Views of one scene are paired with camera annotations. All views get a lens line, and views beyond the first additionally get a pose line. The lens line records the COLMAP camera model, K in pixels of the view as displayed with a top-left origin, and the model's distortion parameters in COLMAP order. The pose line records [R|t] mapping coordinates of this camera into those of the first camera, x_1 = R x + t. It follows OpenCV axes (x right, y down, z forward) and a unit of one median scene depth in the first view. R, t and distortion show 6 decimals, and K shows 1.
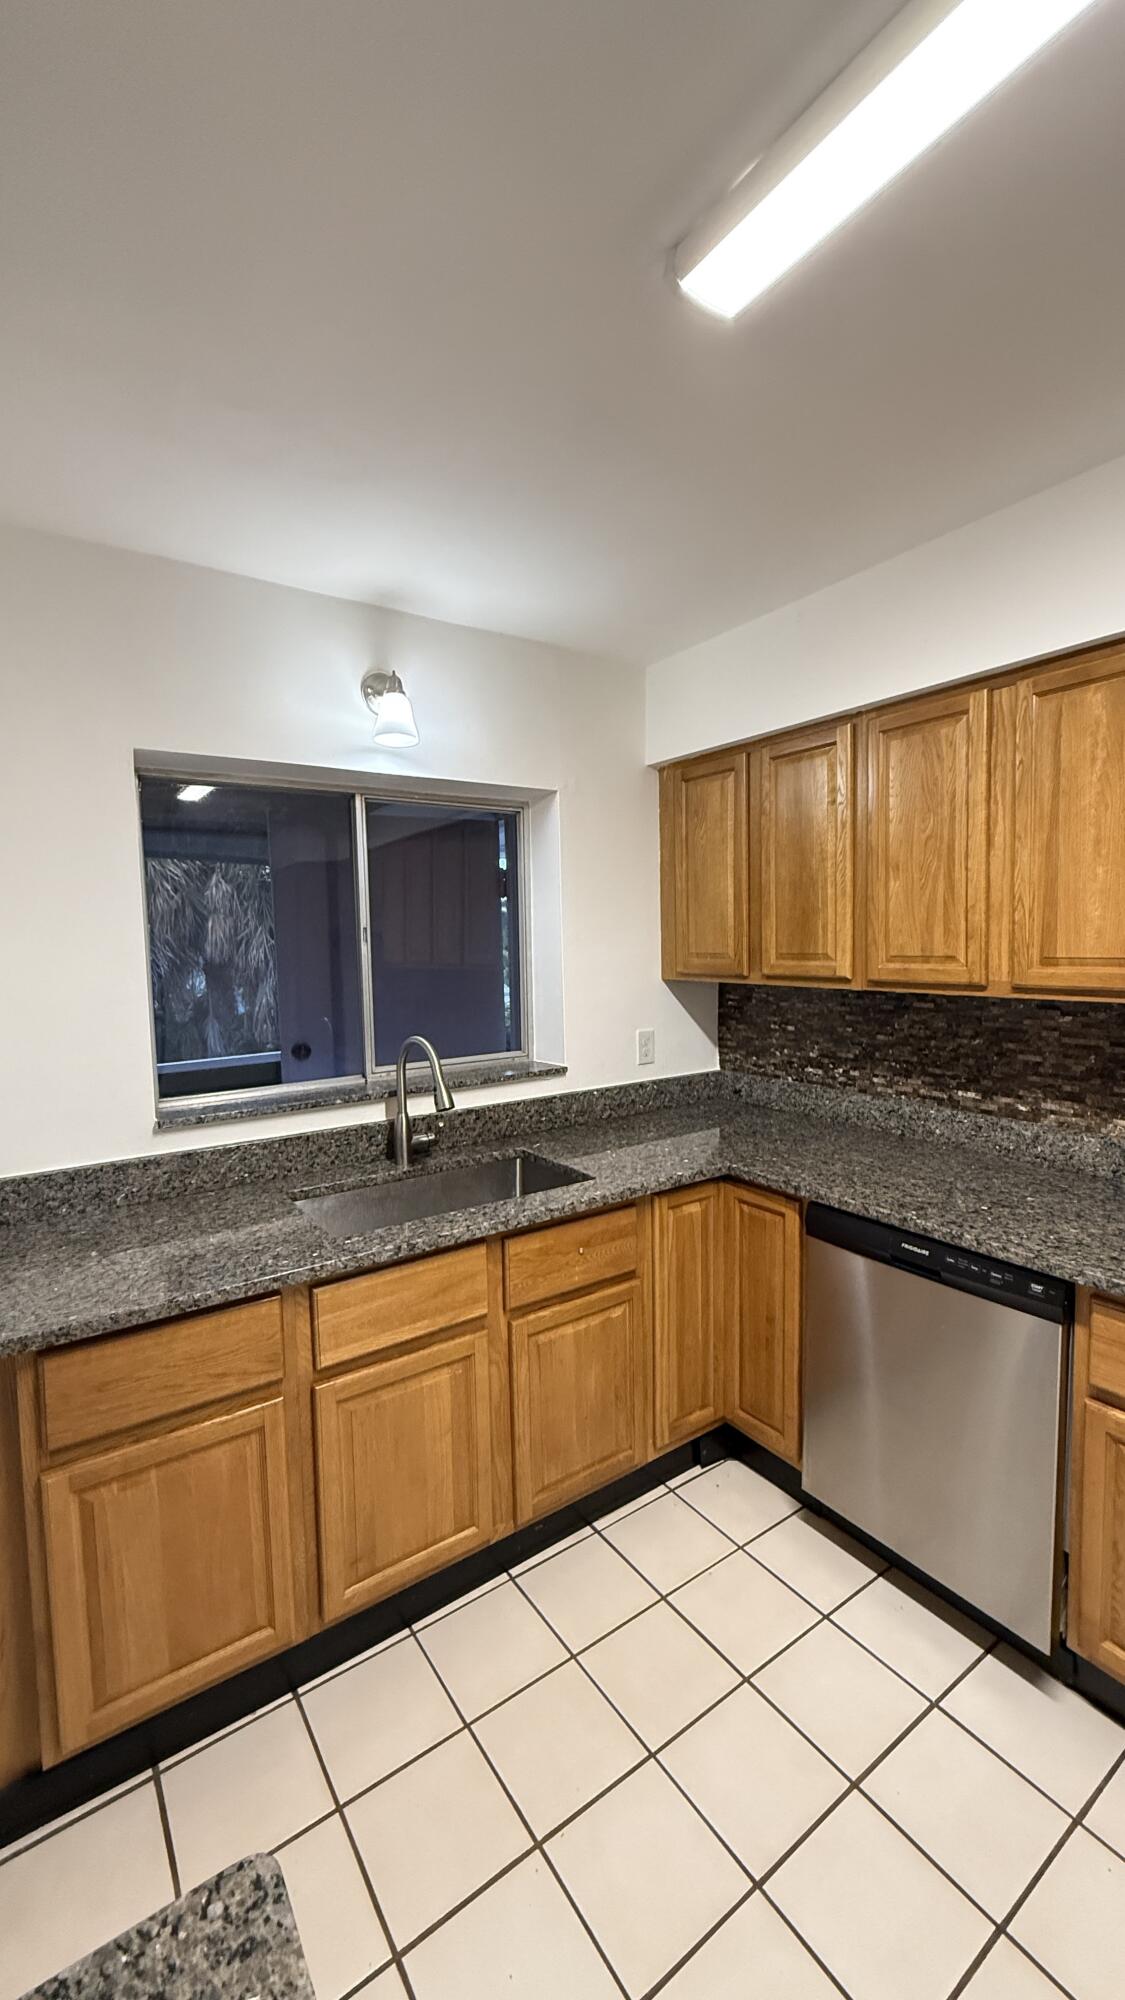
lens RADIAL K [[796.2, 0, 568.7], [0, 796.2, 1000.5], [0, 0, 1]] dist [0.002355, 0.000194]
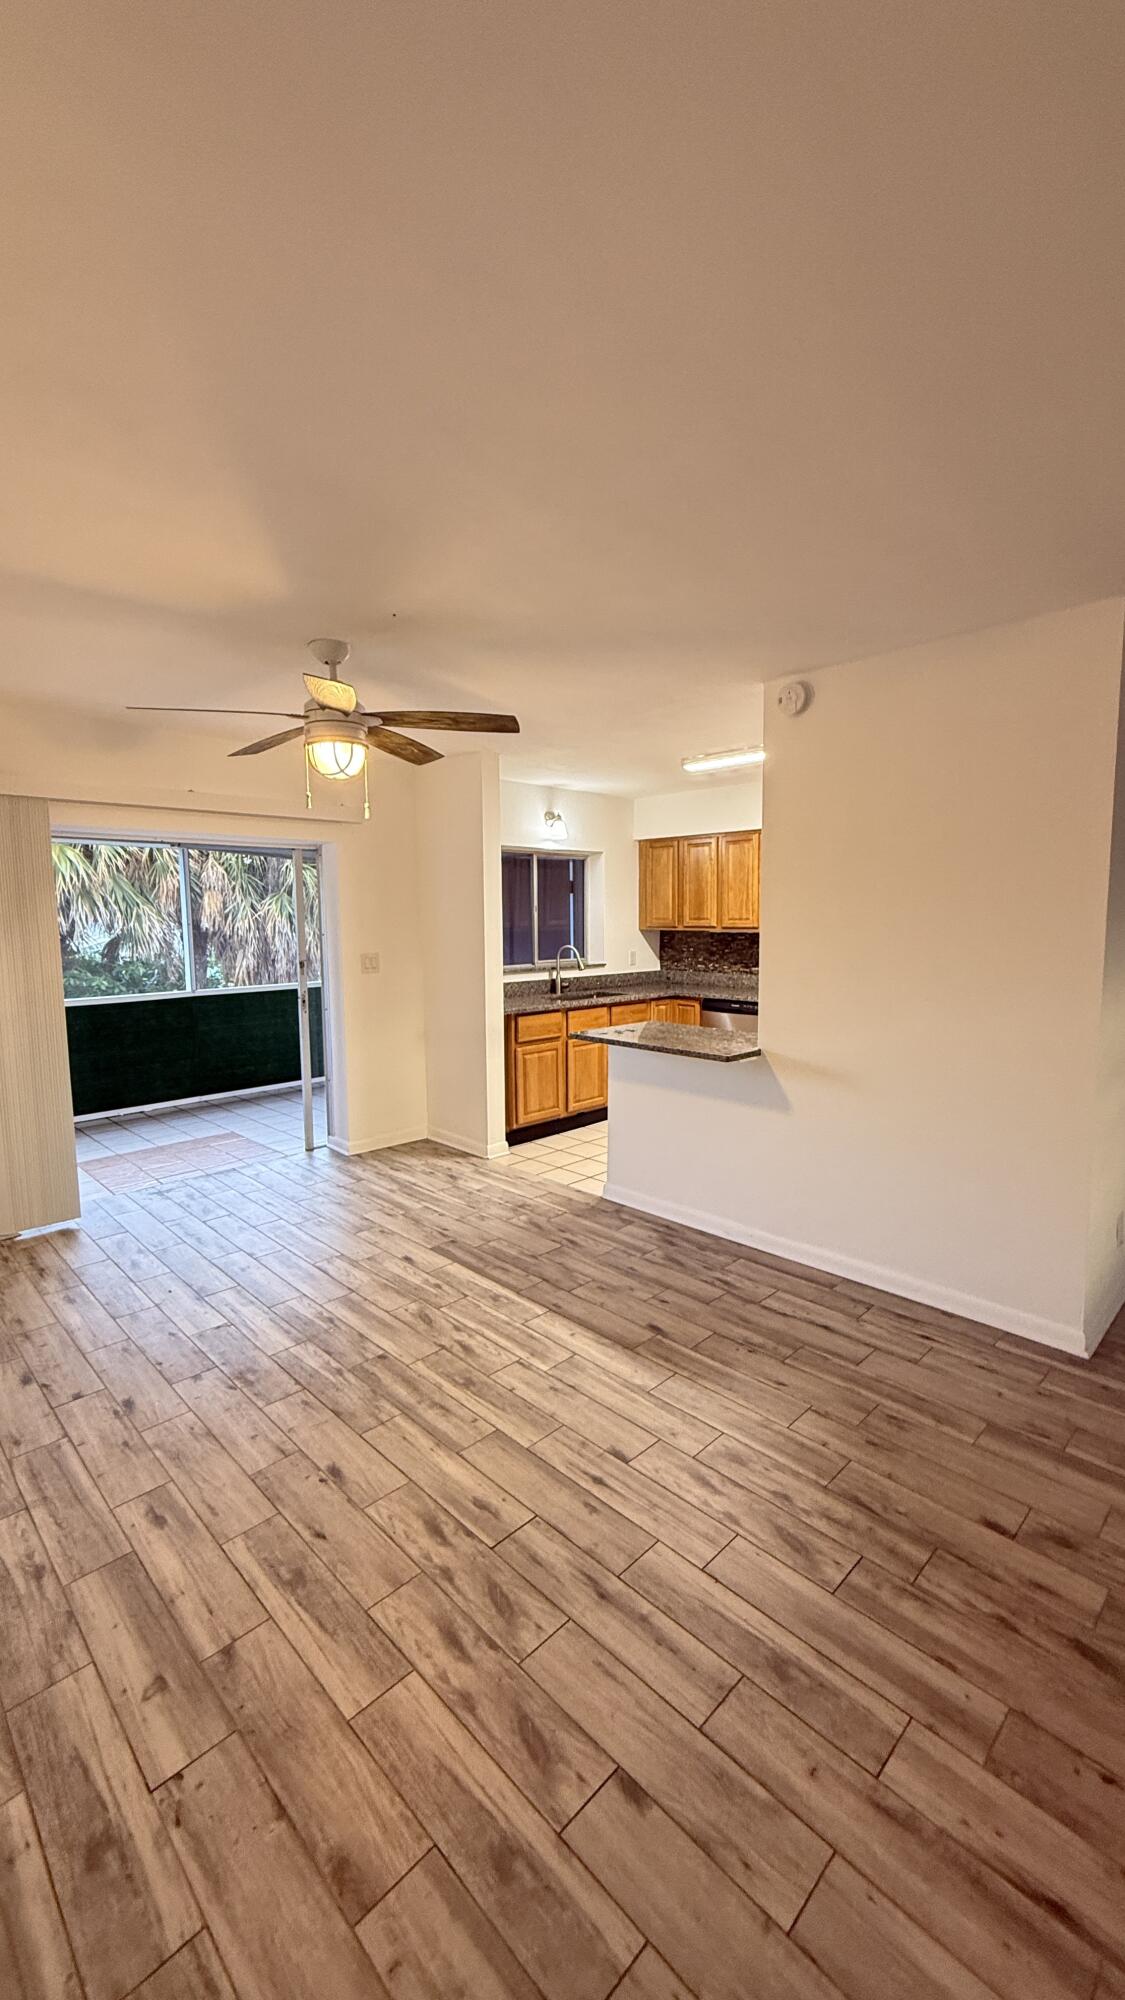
lens RADIAL K [[796.2, 0, 561.0], [0, 796.2, 996.9], [0, 0, 1]] dist [0.002355, 0.000194]
pose [[0.986978, -0.004412, 0.160796, -0.578508], [0.000926, 0.999763, 0.021749, 0.143928], [-0.160854, -0.021317, 0.986748, -1.530488]]
